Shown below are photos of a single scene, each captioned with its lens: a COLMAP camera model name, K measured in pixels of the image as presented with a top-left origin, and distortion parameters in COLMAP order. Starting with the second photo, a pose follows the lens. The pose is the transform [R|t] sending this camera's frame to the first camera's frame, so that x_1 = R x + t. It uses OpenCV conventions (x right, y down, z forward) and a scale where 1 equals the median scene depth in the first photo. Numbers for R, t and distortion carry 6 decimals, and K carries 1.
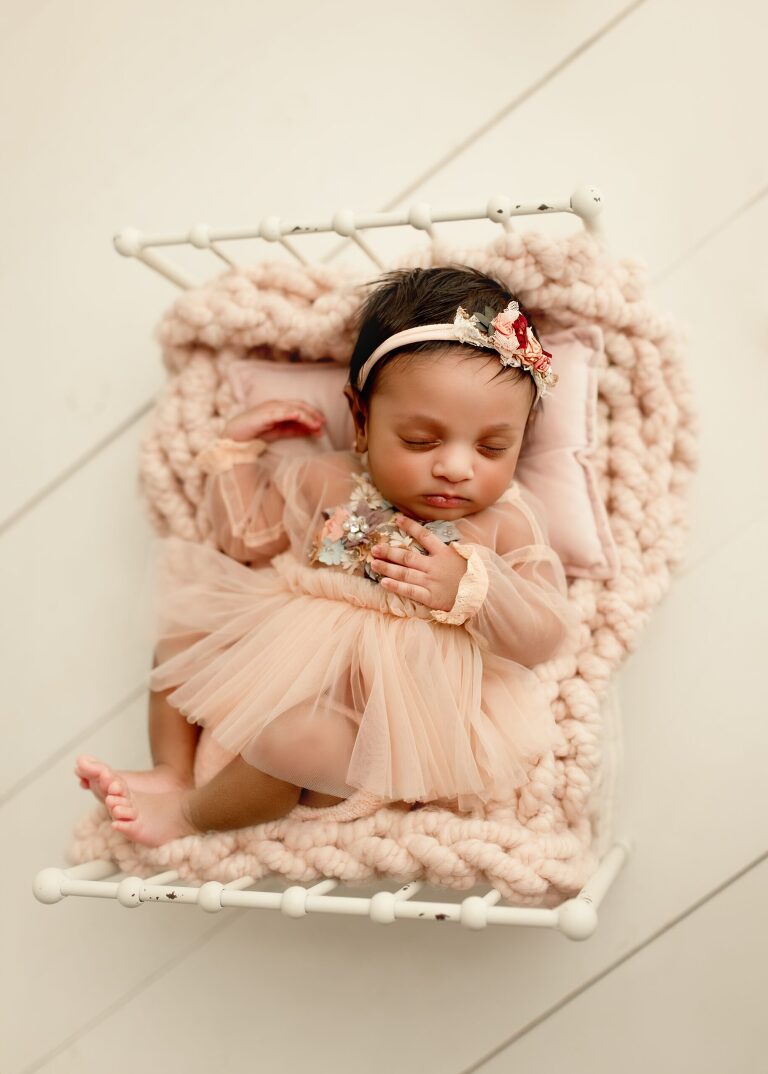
lens RADIAL K [[1154.5, 0, 384.0], [0, 1154.5, 537.0], [0, 0, 1]] dist [0.000967, -0.002346]
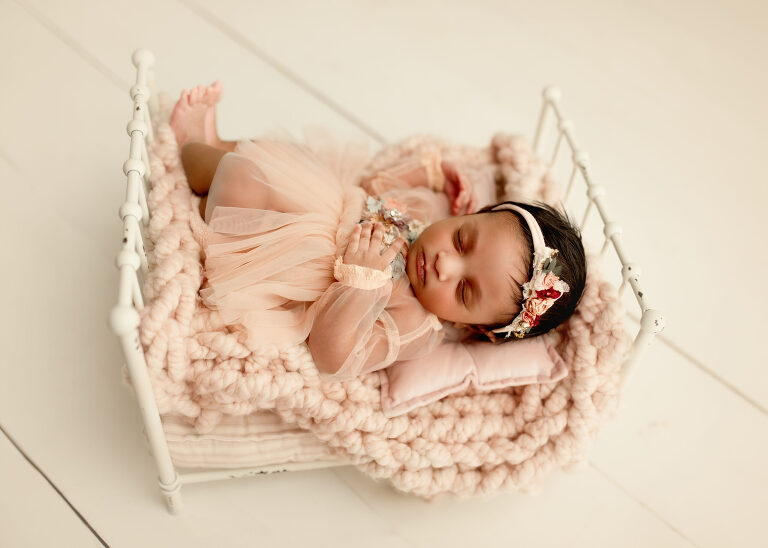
lens RADIAL K [[801.9, 0, 408.5], [0, 801.9, 274.0], [0, 0, 1]] dist [0.002765, 0.001679]
pose [[0.145746, 0.896223, -0.418977, 0.466104], [-0.989309, 0.129868, -0.066344, 0.049565], [-0.005047, 0.424168, 0.905570, 0.113696]]
